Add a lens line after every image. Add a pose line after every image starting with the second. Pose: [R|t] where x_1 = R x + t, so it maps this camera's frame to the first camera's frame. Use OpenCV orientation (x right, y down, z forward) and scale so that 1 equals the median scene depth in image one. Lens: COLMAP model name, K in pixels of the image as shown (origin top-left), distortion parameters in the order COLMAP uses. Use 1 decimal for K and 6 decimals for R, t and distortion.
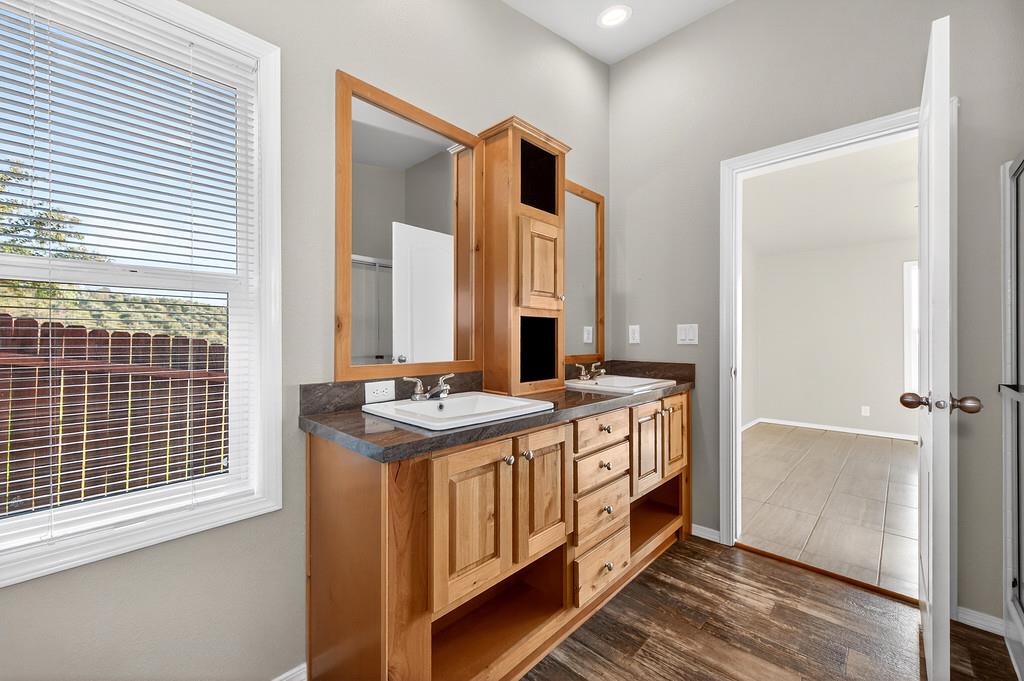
lens RADIAL K [[425.7, 0, 511.0], [0, 425.7, 333.4], [0, 0, 1]] dist [0.003179, -0.000113]
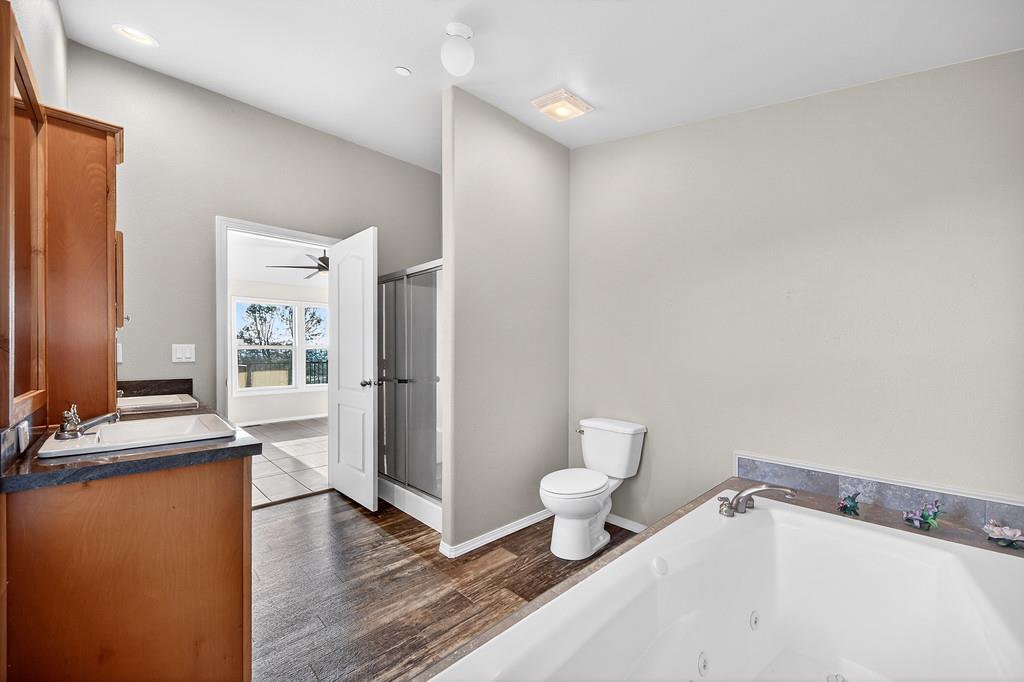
lens RADIAL K [[405.0, 0, 510.6], [0, 405.0, 346.2], [0, 0, 1]] dist [0.002500, -0.000193]
pose [[0.060056, -0.001964, 0.998193, -0.788569], [0.001775, 0.999997, 0.001860, -0.039267], [-0.998193, 0.001660, 0.060059, 0.651190]]
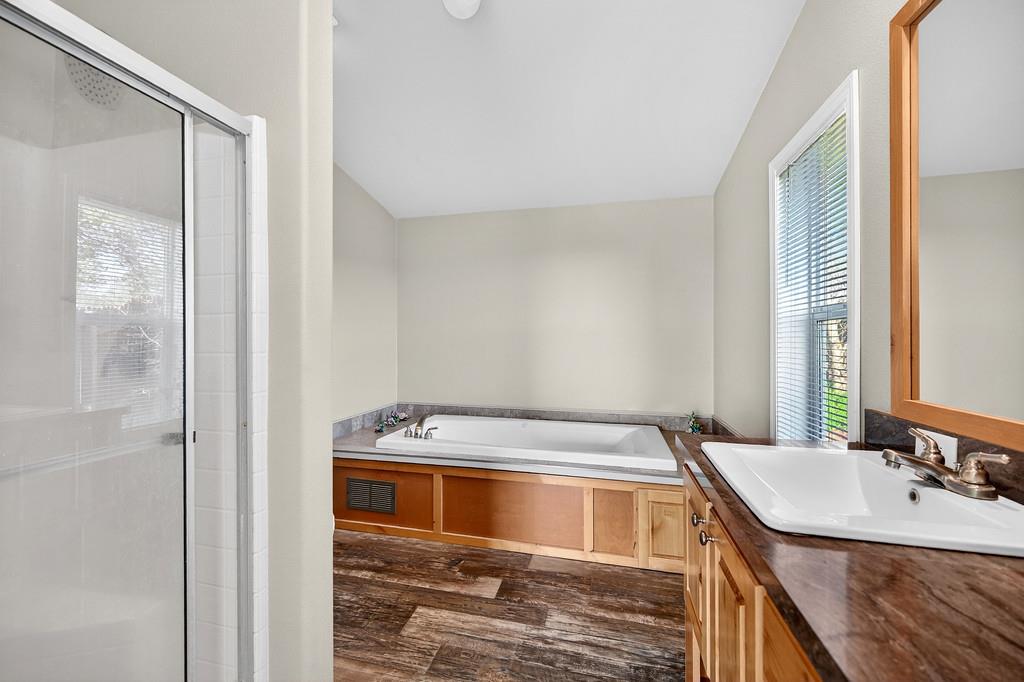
lens RADIAL K [[405.0, 0, 512.5], [0, 405.0, 338.8], [0, 0, 1]] dist [0.002500, -0.000193]
pose [[-0.870800, -0.009062, -0.491554, 1.118039], [-0.007423, 0.999958, -0.005286, -0.023457], [0.491582, -0.000954, -0.870831, 1.729694]]
